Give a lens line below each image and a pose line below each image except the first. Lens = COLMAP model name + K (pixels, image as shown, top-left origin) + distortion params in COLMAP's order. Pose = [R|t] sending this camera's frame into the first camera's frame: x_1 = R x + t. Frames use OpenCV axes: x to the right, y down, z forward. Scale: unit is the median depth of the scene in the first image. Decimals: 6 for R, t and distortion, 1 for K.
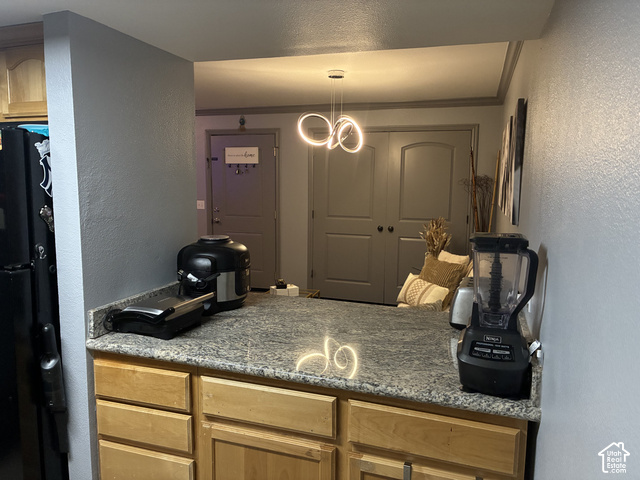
lens RADIAL K [[478.4, 0, 316.5], [0, 478.4, 241.9], [0, 0, 1]] dist [0.056642, -0.076976]
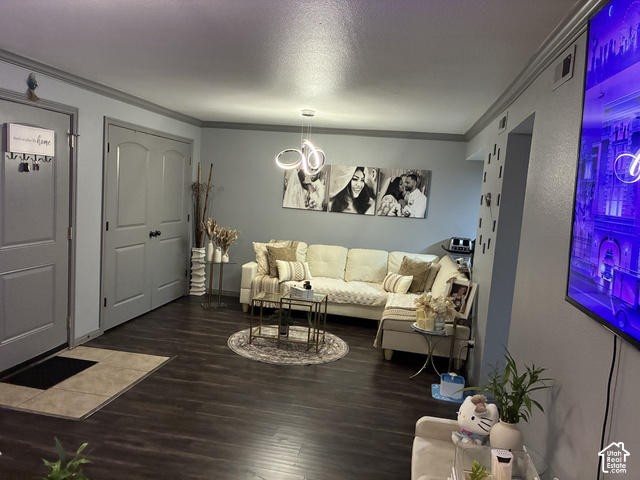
lens RADIAL K [[478.4, 0, 316.5], [0, 478.4, 241.9], [0, 0, 1]] dist [0.056642, -0.076976]
pose [[-0.139841, -0.128457, 0.981806, -0.810087], [0.064714, 0.988244, 0.138517, -0.117163], [-0.988057, 0.082906, -0.129884, 0.745022]]
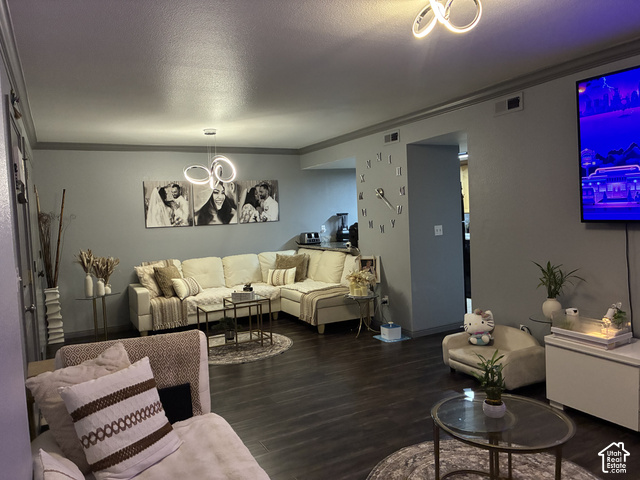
lens RADIAL K [[478.4, 0, 316.5], [0, 478.4, 241.9], [0, 0, 1]] dist [0.056642, -0.076976]
pose [[-0.724848, -0.020661, 0.688599, -0.722849], [0.132997, 0.976550, 0.169300, -0.147586], [-0.675949, 0.214298, -0.705103, 1.163549]]
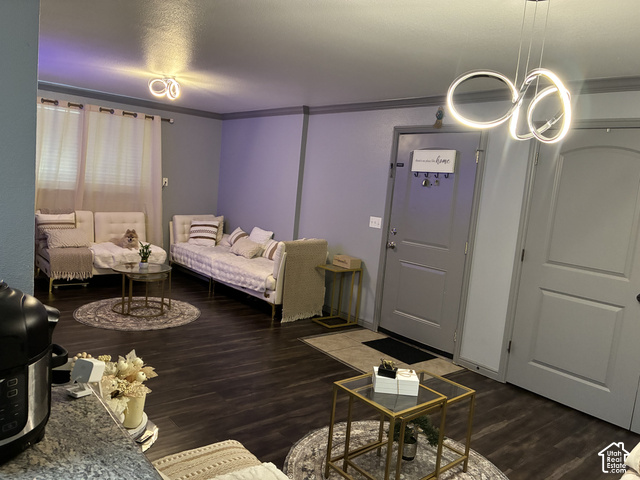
lens RADIAL K [[489.2, 0, 316.4], [0, 489.2, 238.4], [0, 0, 1]] dist [0.049699, -0.066608]
pose [[0.850127, 0.125259, -0.511464, 0.089054], [-0.151642, 0.988385, -0.009993, -0.030618], [0.504271, 0.086054, 0.859247, 0.284898]]
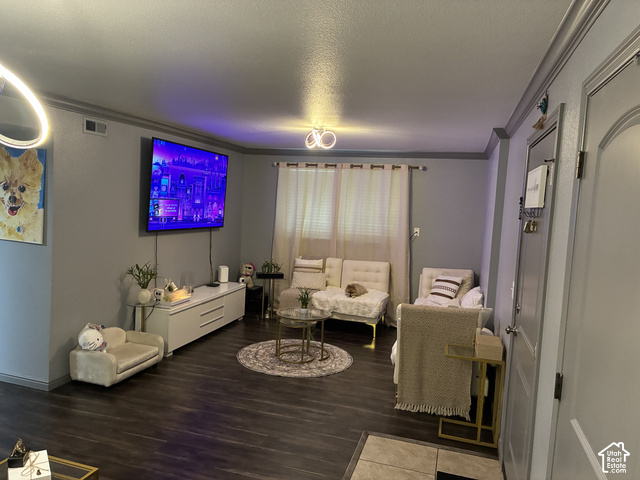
lens RADIAL K [[489.2, 0, 316.4], [0, 489.2, 238.4], [0, 0, 1]] dist [0.049699, -0.066608]
pose [[0.039767, 0.071755, -0.996629, 0.260492], [-0.188383, 0.980070, 0.063046, -0.131152], [0.981290, 0.185240, 0.052492, 0.806902]]
